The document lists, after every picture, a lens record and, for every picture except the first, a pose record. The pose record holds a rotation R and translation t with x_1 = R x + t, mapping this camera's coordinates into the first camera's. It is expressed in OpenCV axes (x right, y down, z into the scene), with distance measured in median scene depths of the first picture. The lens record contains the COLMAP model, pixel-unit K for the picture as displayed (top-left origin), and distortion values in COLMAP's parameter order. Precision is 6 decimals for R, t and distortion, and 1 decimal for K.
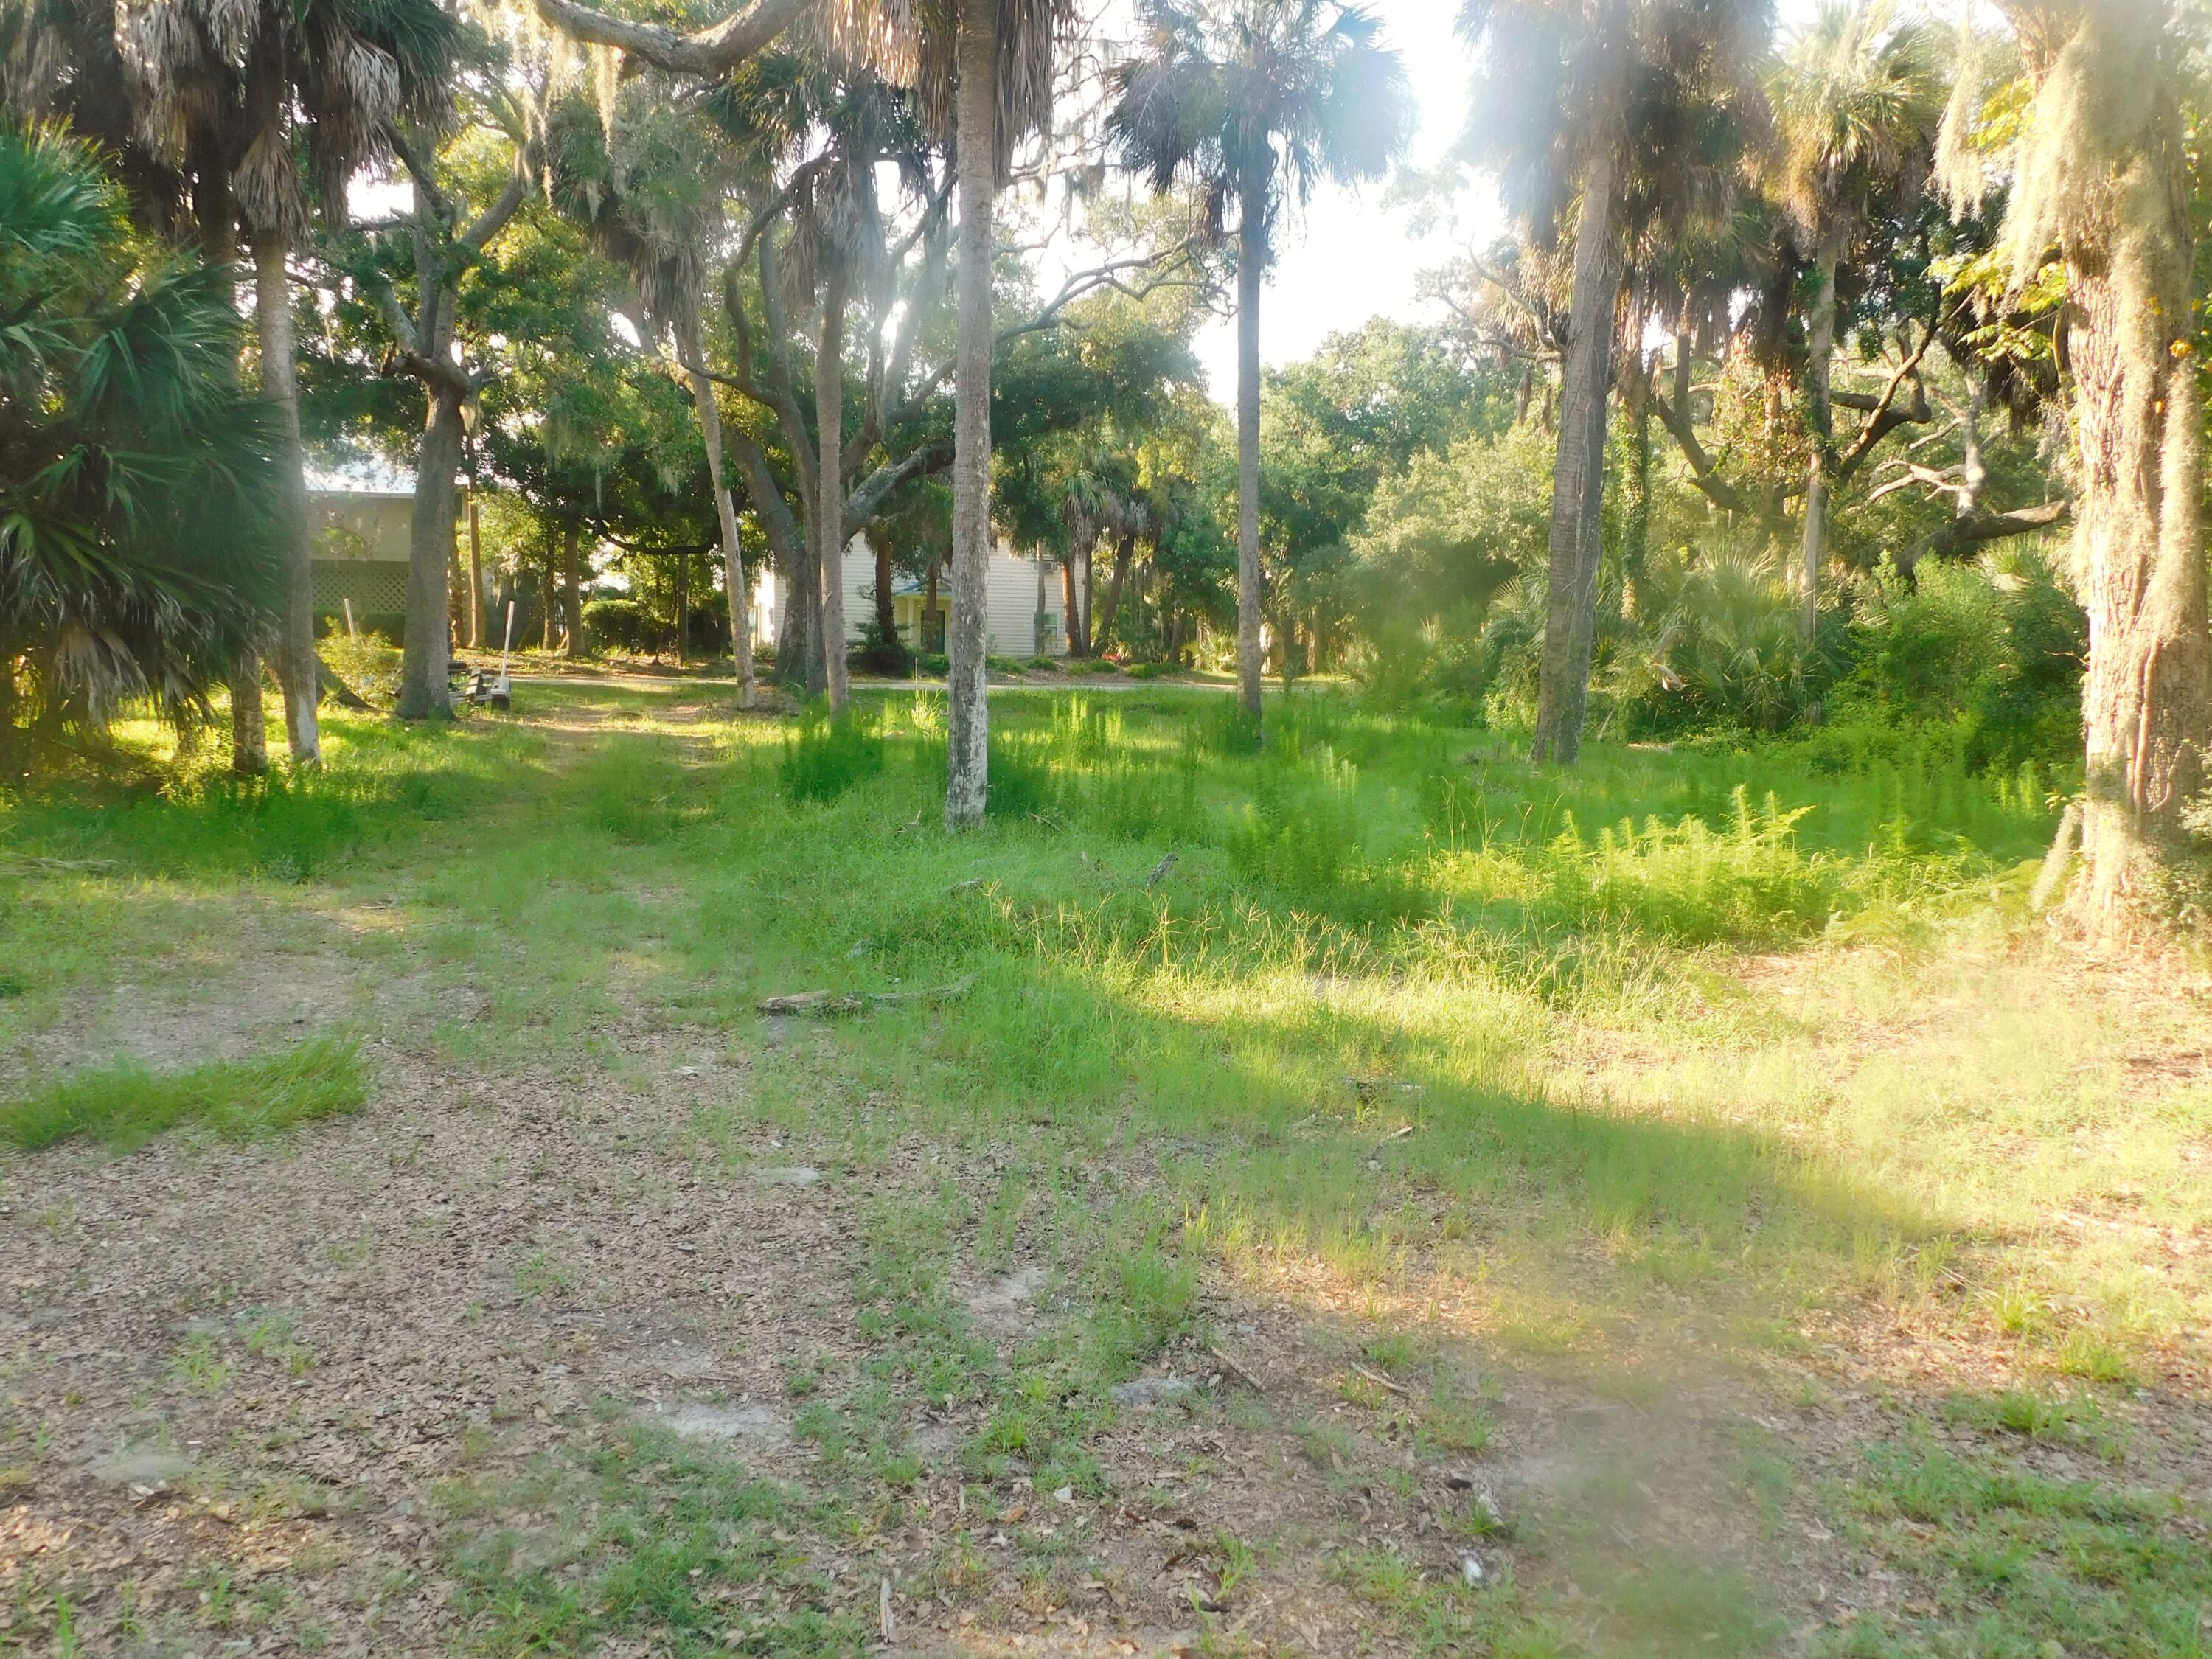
lens RADIAL K [[1800.8, 0, 1106.0], [0, 1800.8, 829.5], [0, 0, 1]] dist [-0.003024, 0.021915]
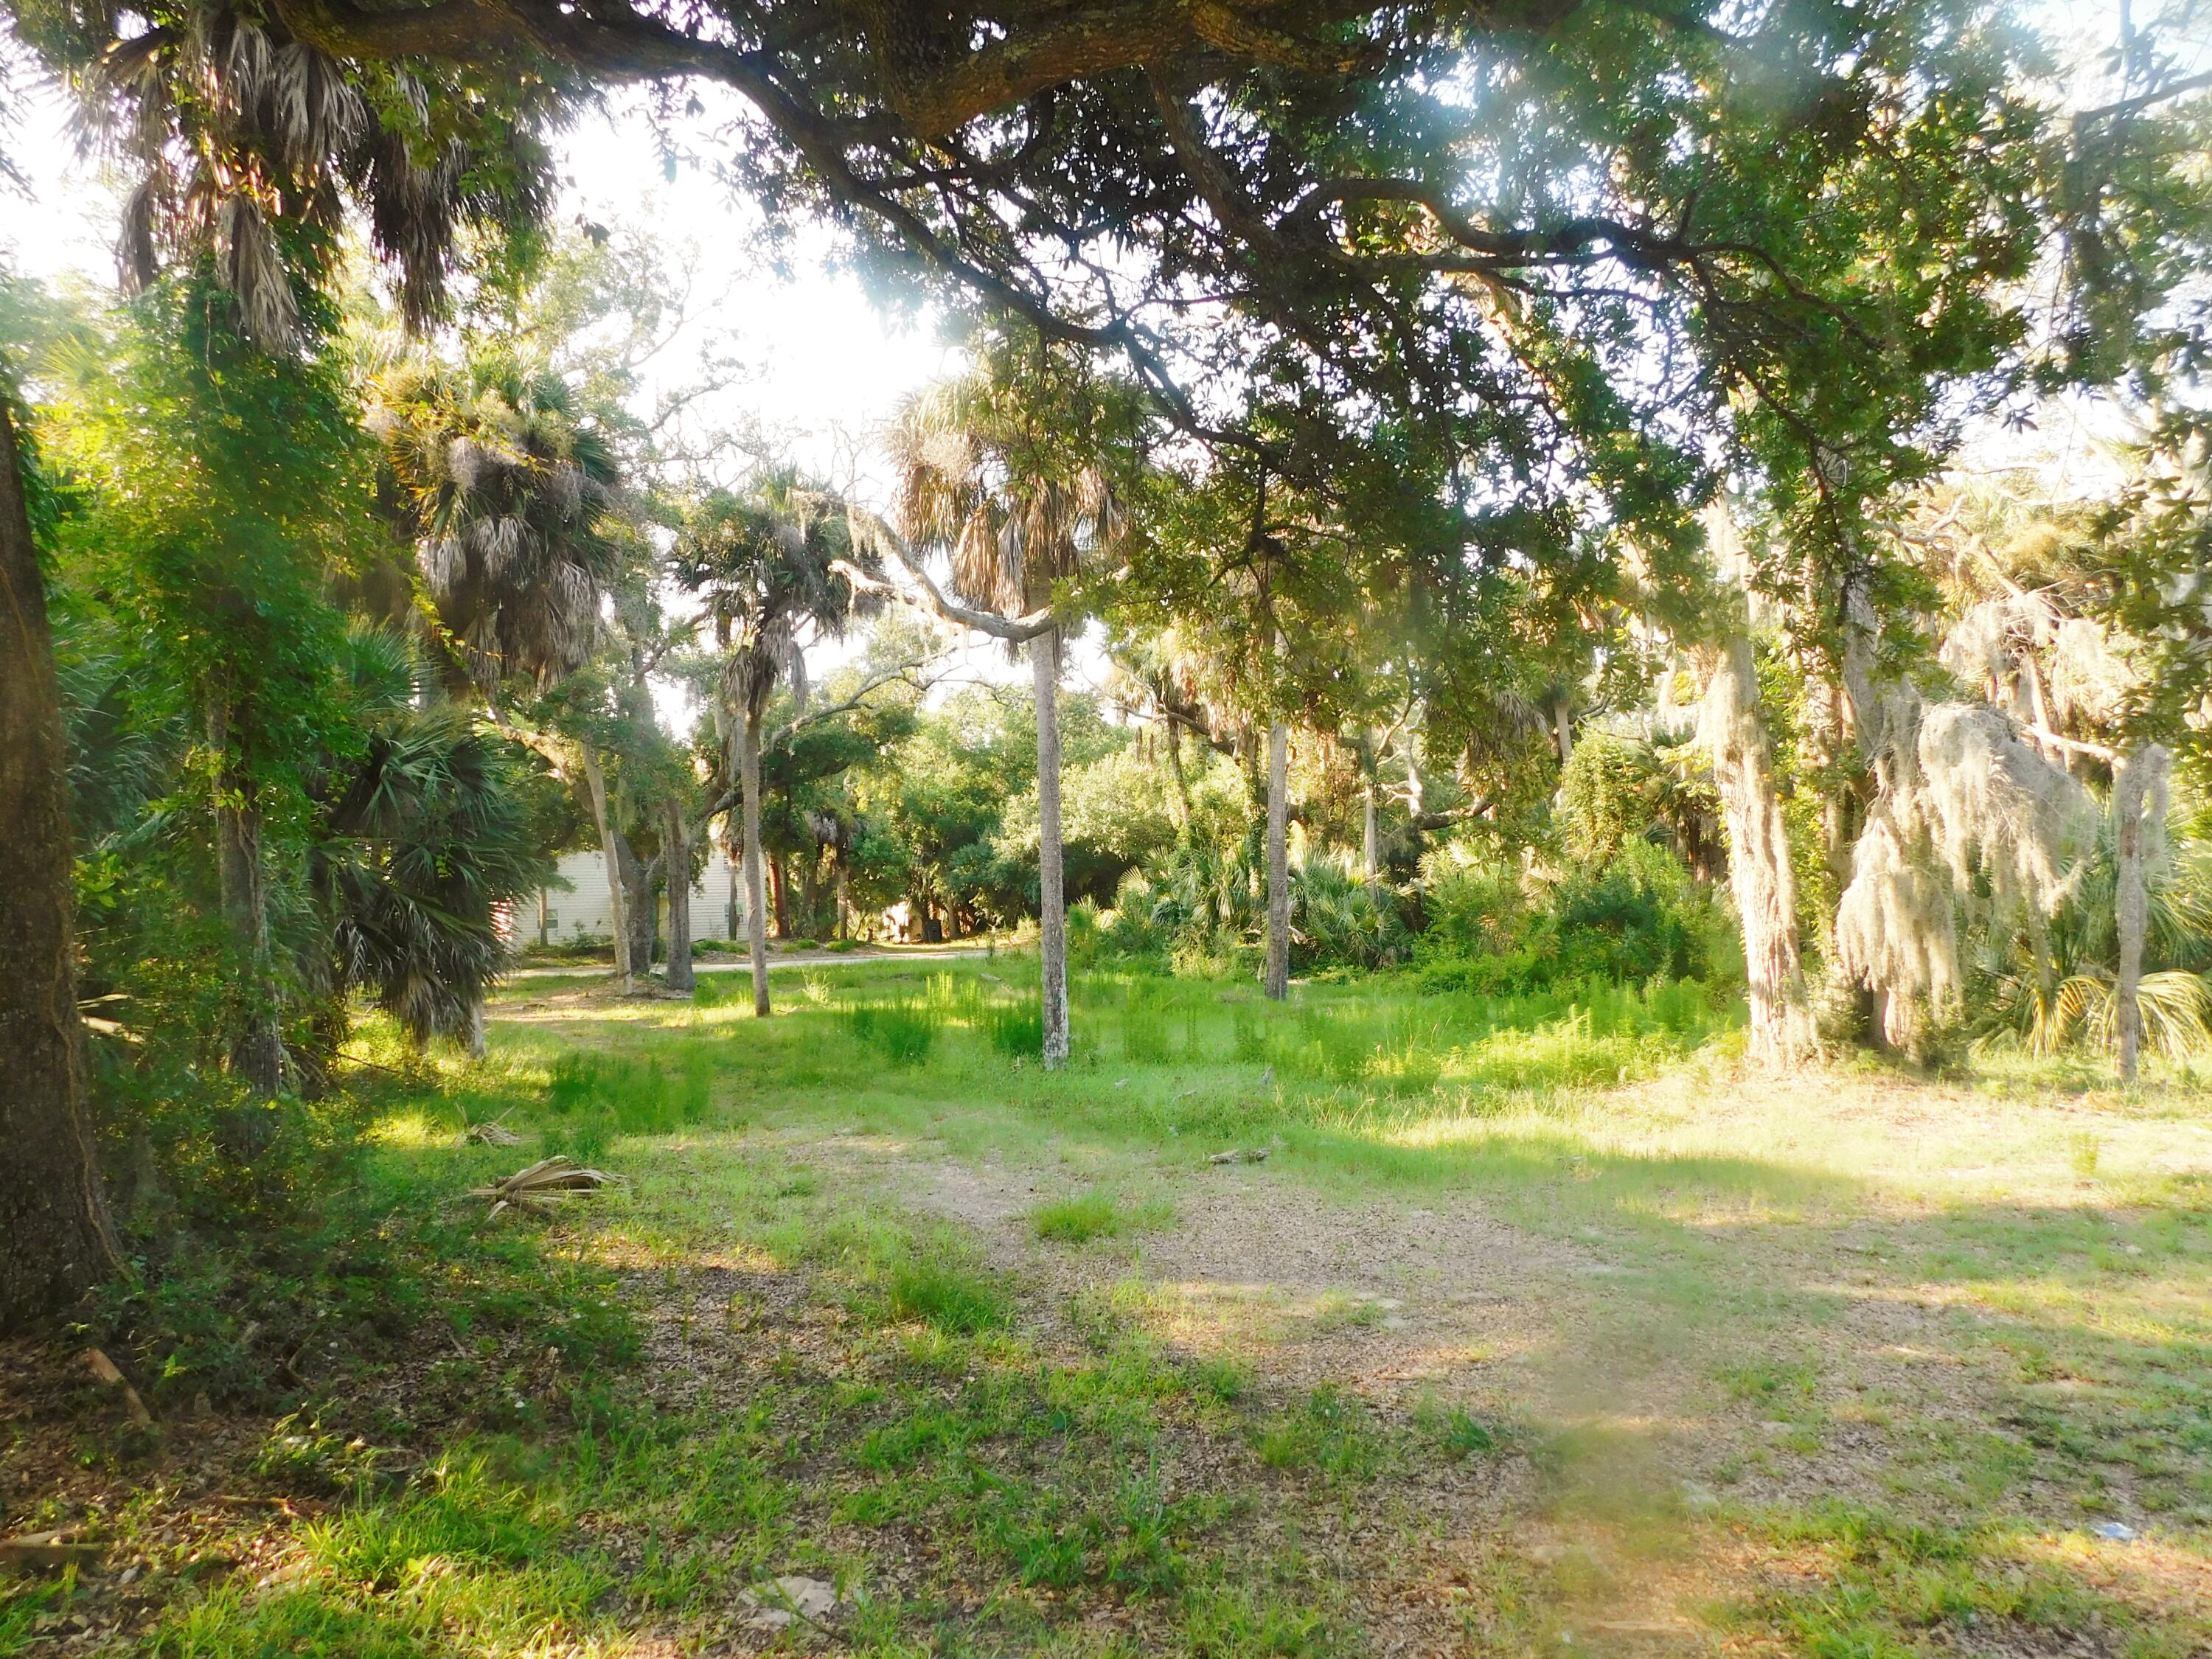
lens RADIAL K [[1469.9, 0, 1106.0], [0, 1469.9, 829.5], [0, 0, 1]] dist [-0.069165, 0.049694]
pose [[0.955341, -0.031437, 0.293827, -0.185405], [0.076895, 0.986518, -0.144464, -0.007380], [-0.285324, 0.160606, 0.944879, -0.115857]]
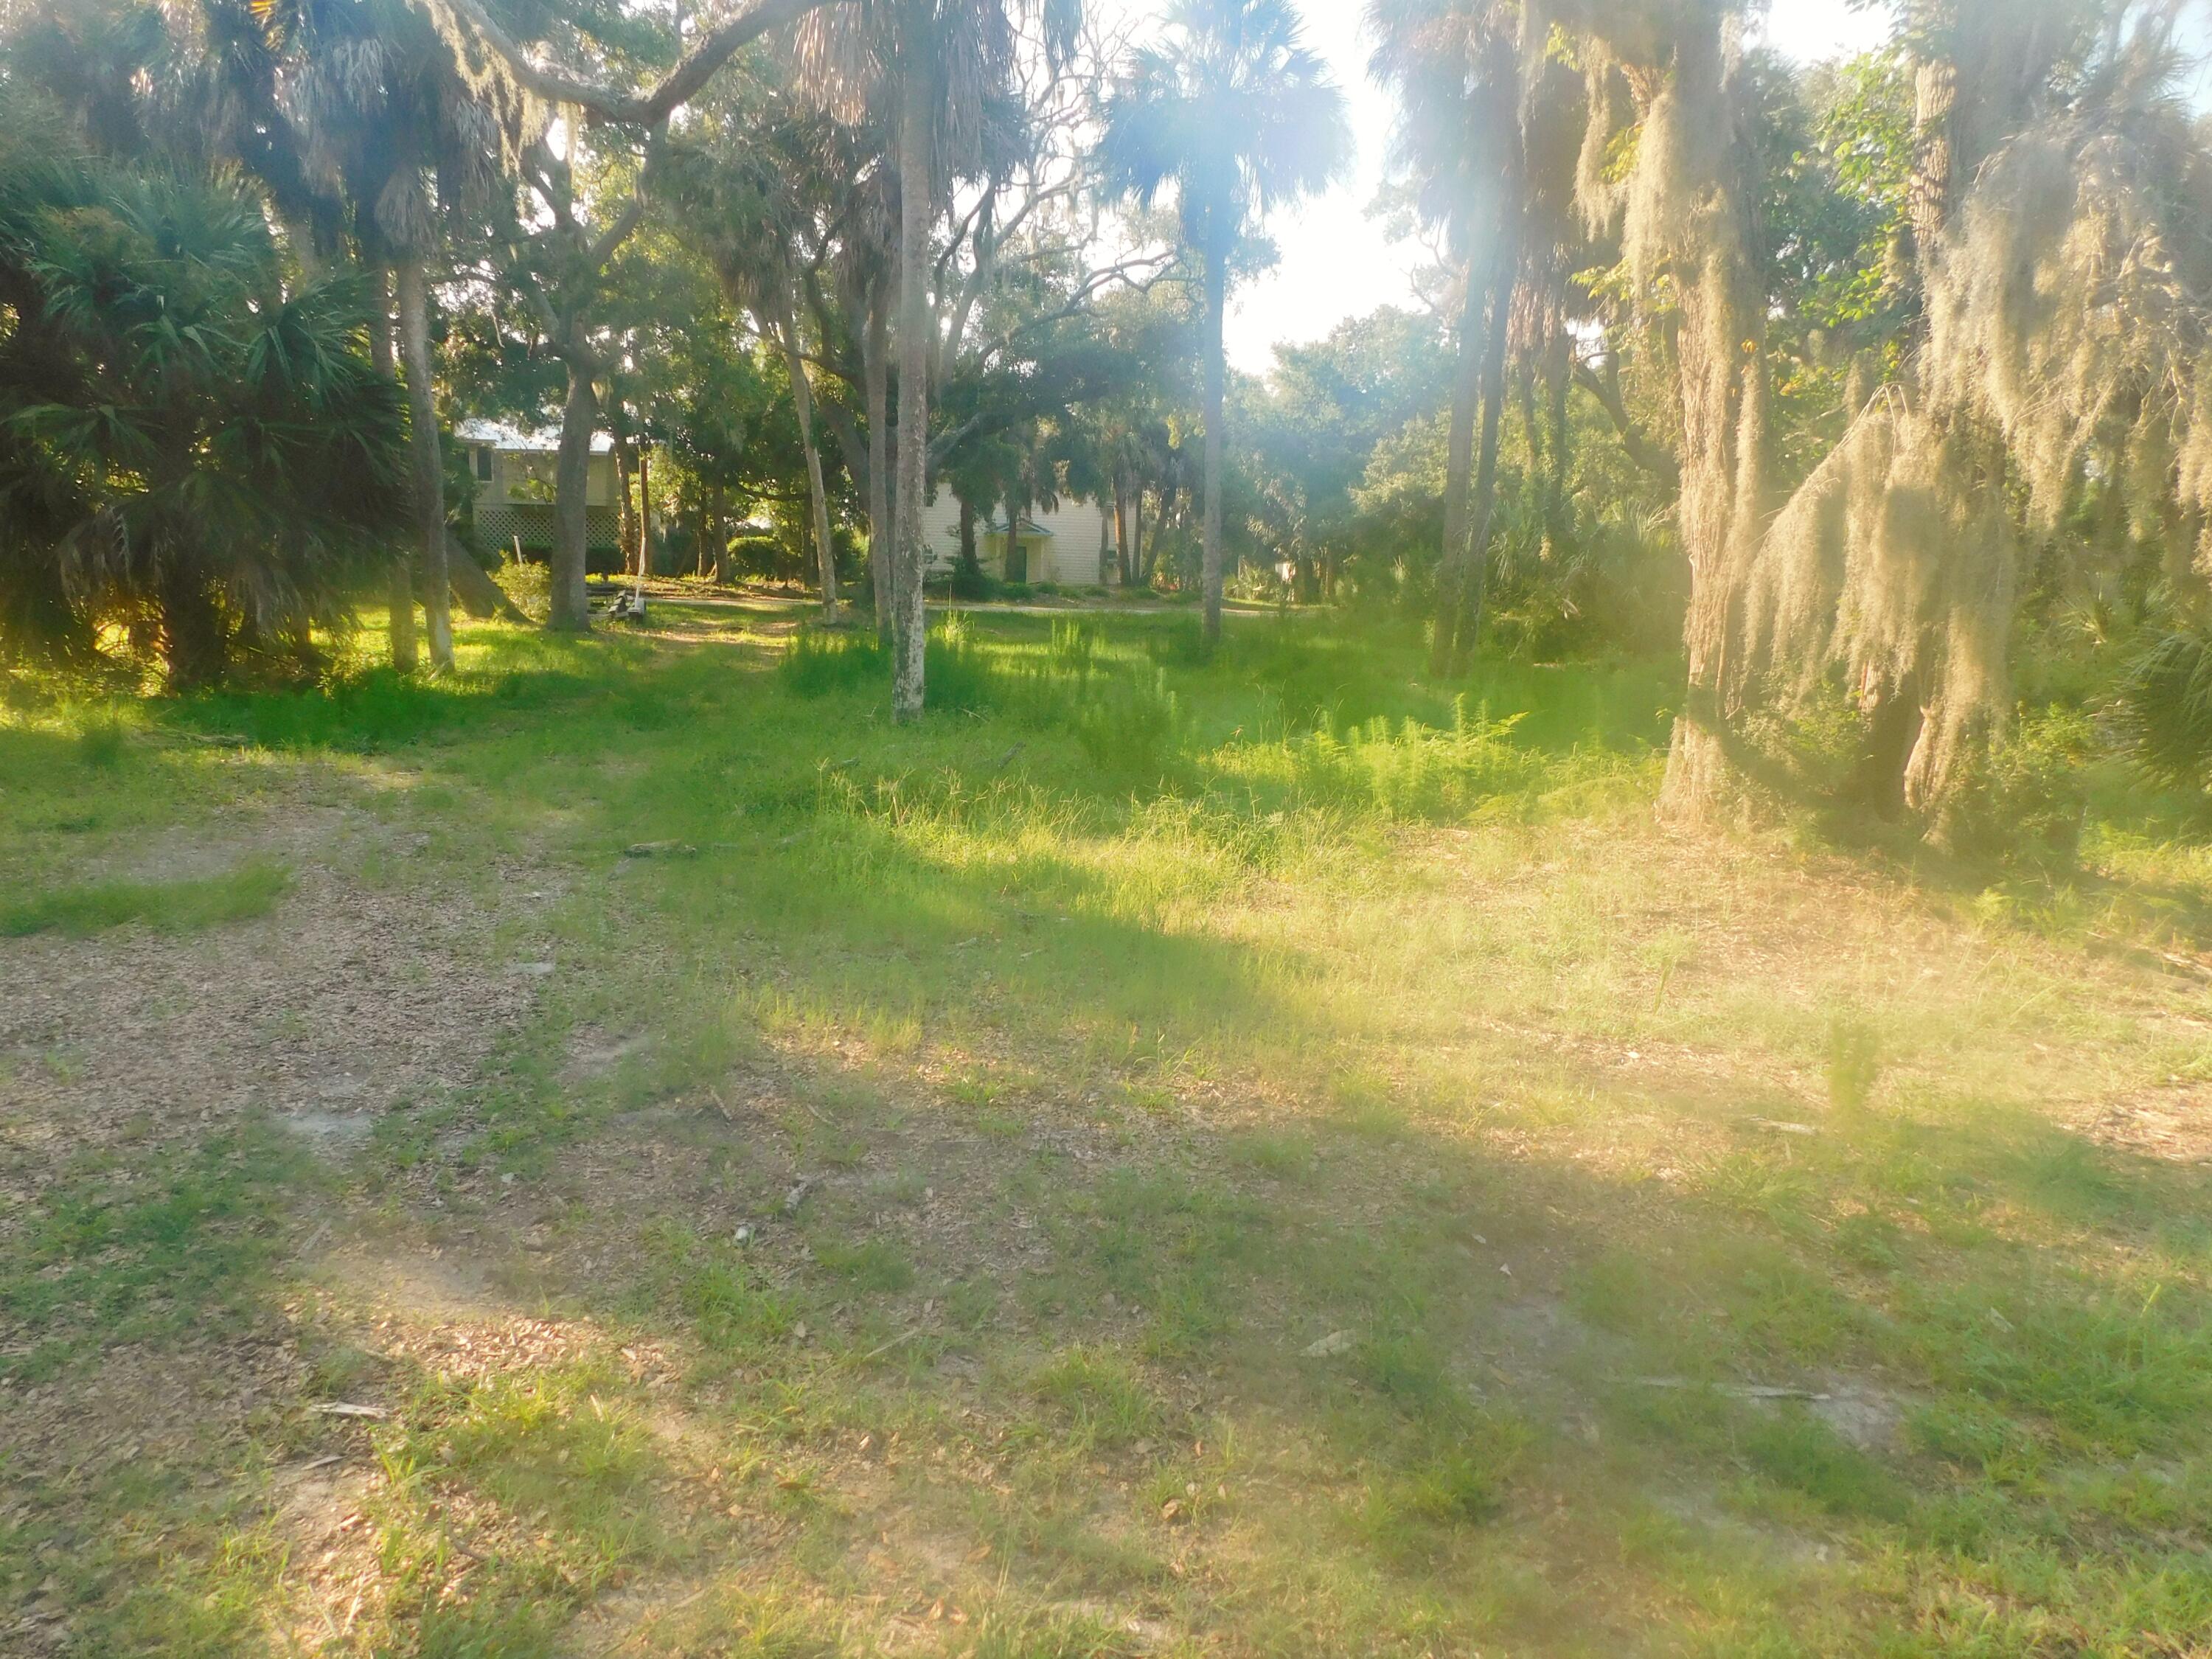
lens RADIAL K [[1469.9, 0, 1106.0], [0, 1469.9, 829.5], [0, 0, 1]] dist [-0.069165, 0.049694]
pose [[0.998180, 0.020048, -0.056878, 0.055313], [-0.016088, 0.997470, 0.069242, 0.000970], [0.058122, -0.068201, 0.995977, -0.009929]]
